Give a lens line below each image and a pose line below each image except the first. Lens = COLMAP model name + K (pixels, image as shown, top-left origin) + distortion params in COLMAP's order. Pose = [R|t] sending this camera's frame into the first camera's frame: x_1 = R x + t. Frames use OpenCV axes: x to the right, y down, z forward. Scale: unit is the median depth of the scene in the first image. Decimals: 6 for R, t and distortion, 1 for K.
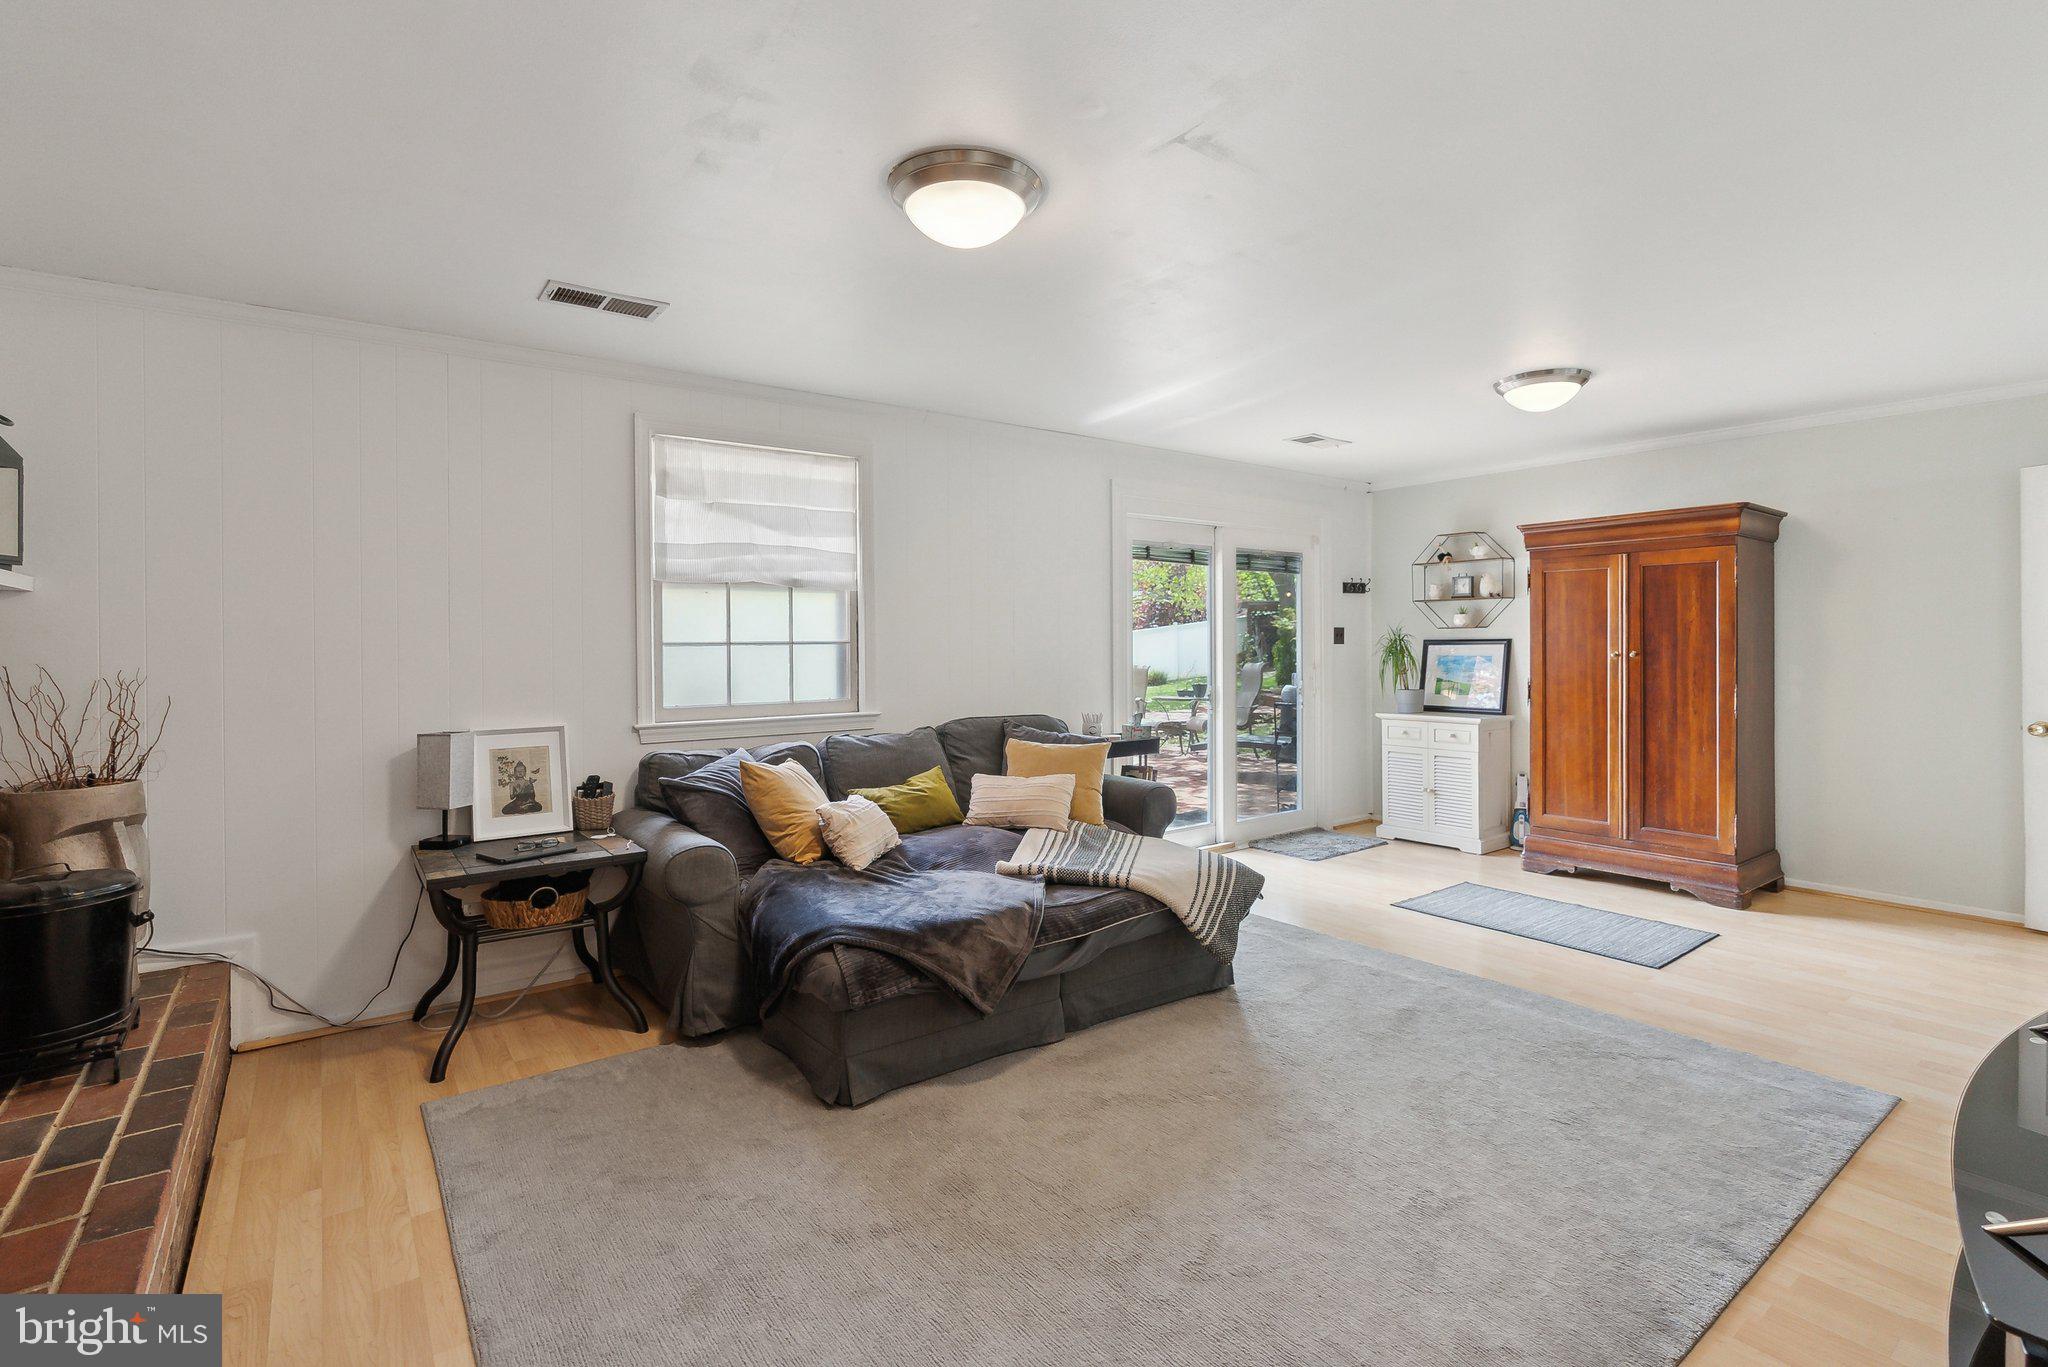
lens RADIAL K [[945.1, 0, 1009.9], [0, 945.1, 653.0], [0, 0, 1]] dist [-0.005319, 0.001585]
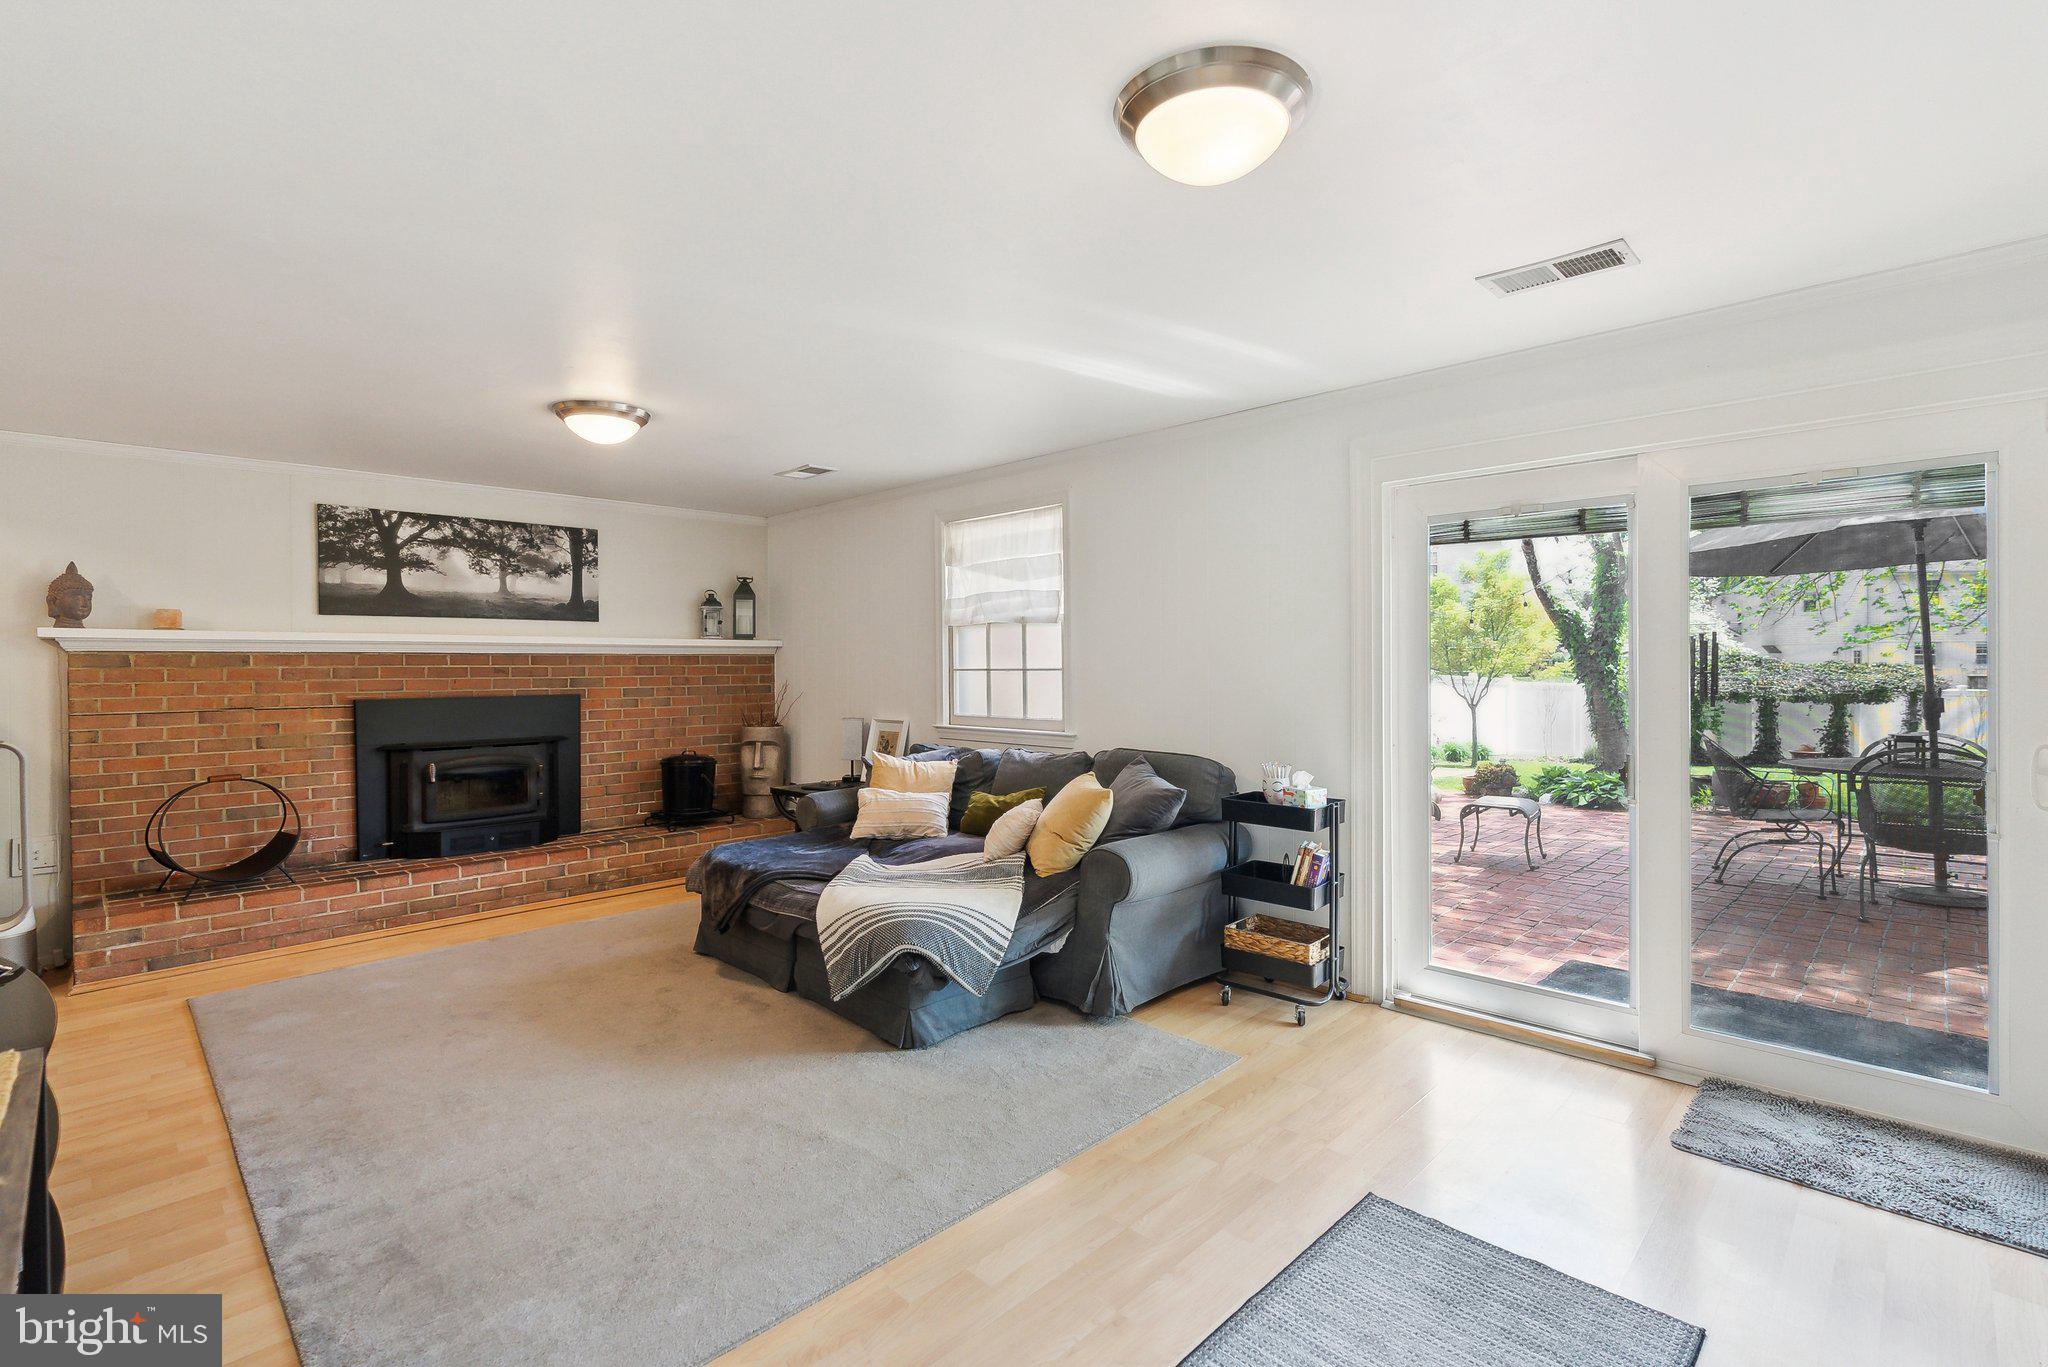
lens RADIAL K [[945.1, 0, 1022.6], [0, 945.1, 669.1], [0, 0, 1]] dist [-0.005319, 0.001585]
pose [[0.161595, 0.008814, -0.986818, 0.961524], [-0.010344, 0.999920, 0.007237, -0.019868], [0.986803, 0.009038, 0.161674, 0.800929]]
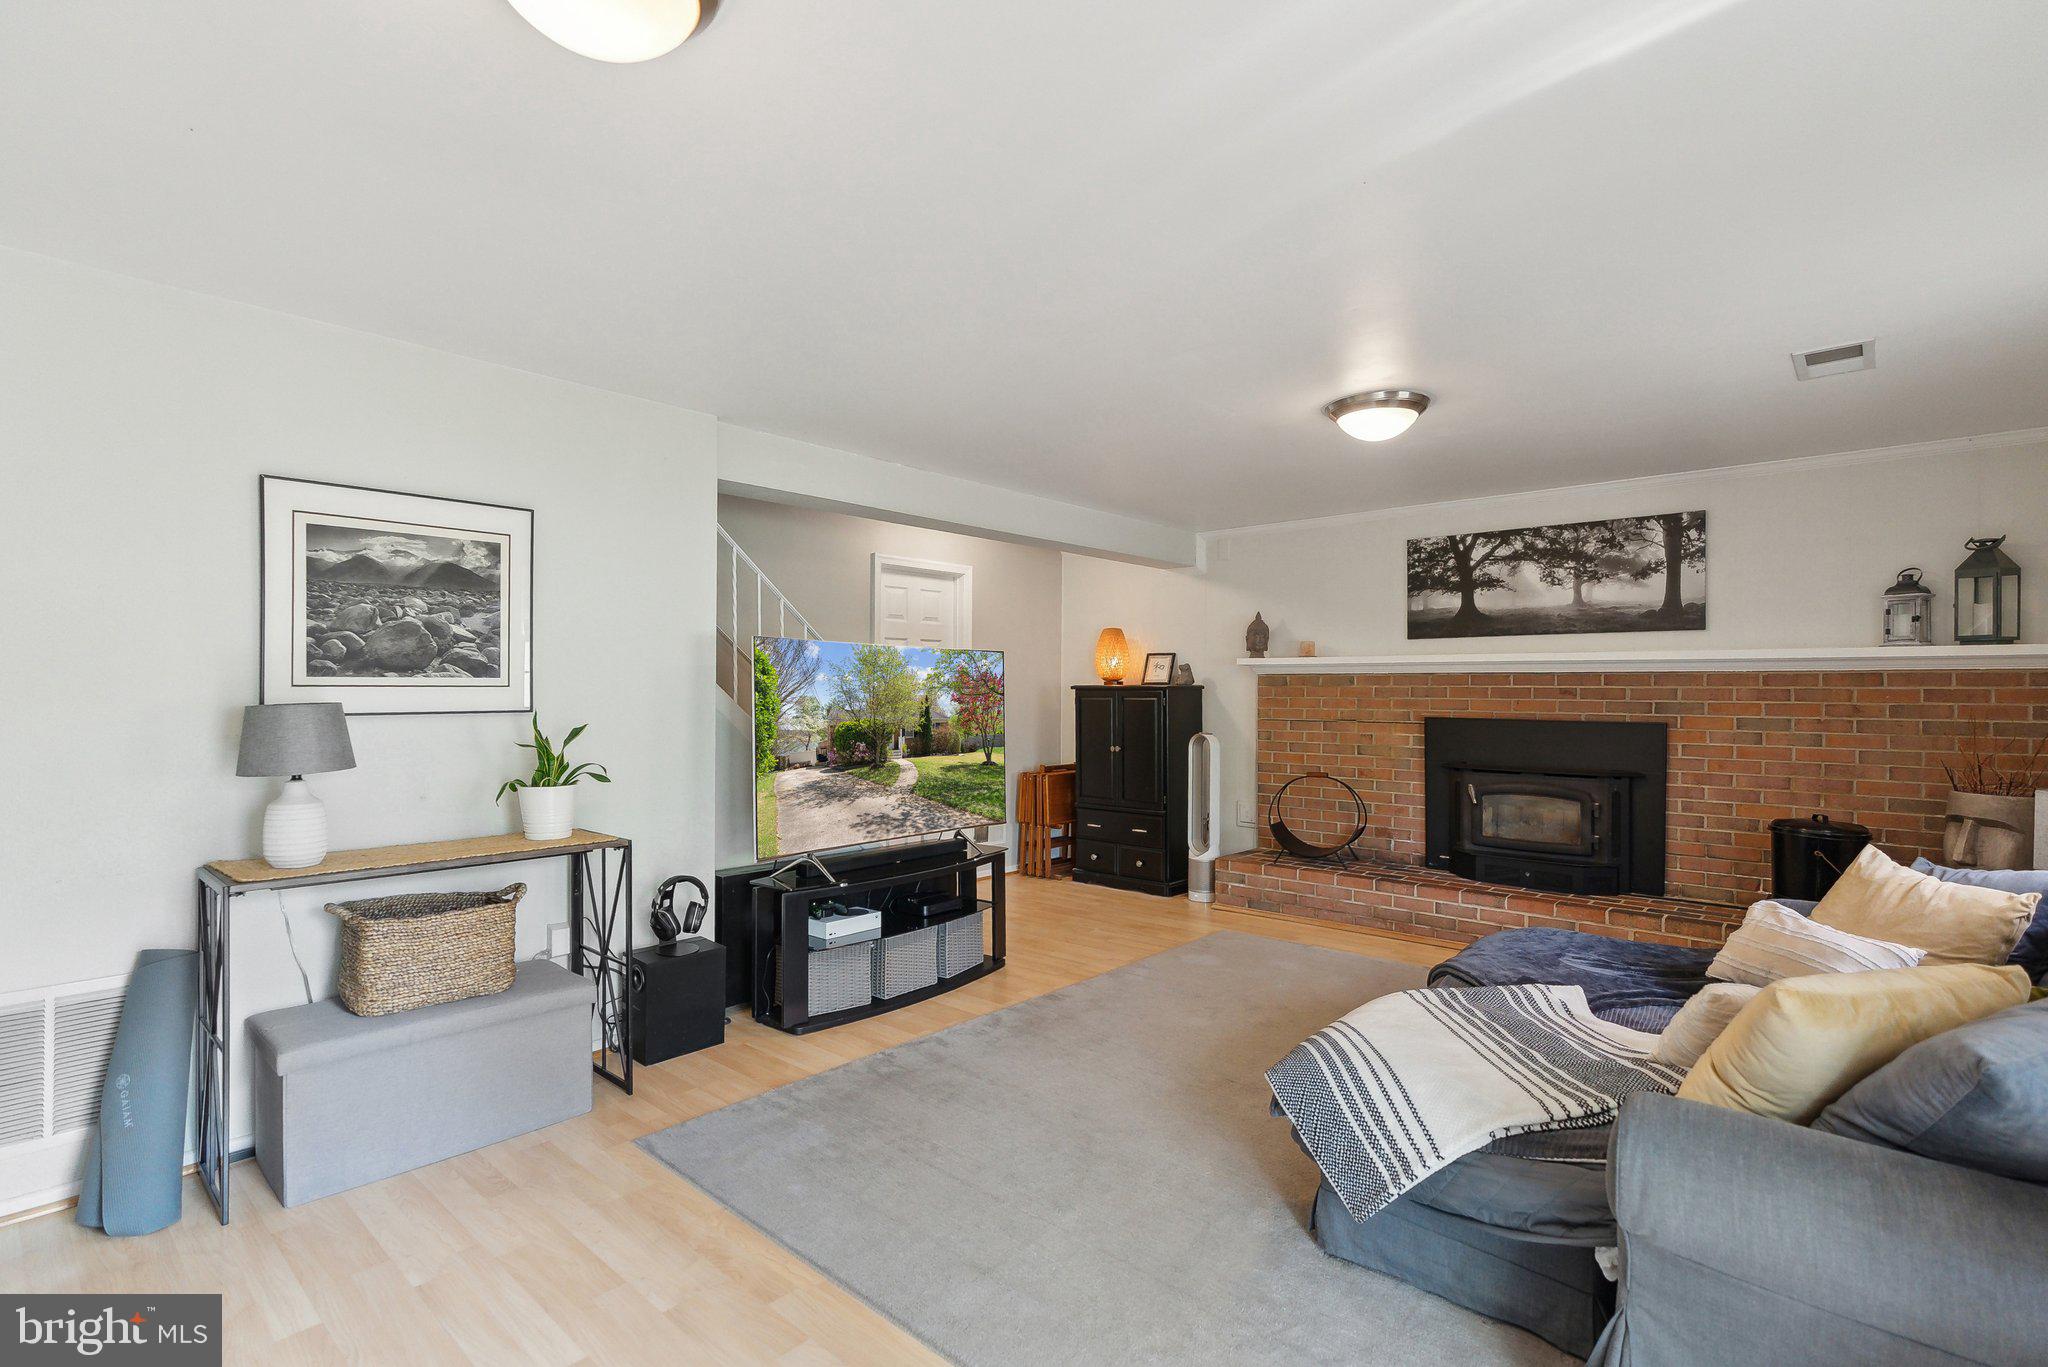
lens RADIAL K [[973.9, 0, 1021.8], [0, 973.9, 682.1], [0, 0, 1]] dist [-0.000244, -0.000254]
pose [[-0.979086, -0.000718, -0.203446, 0.466380], [-0.002705, 0.999951, 0.009492, -0.022131], [0.203429, 0.009843, -0.979040, 1.333463]]
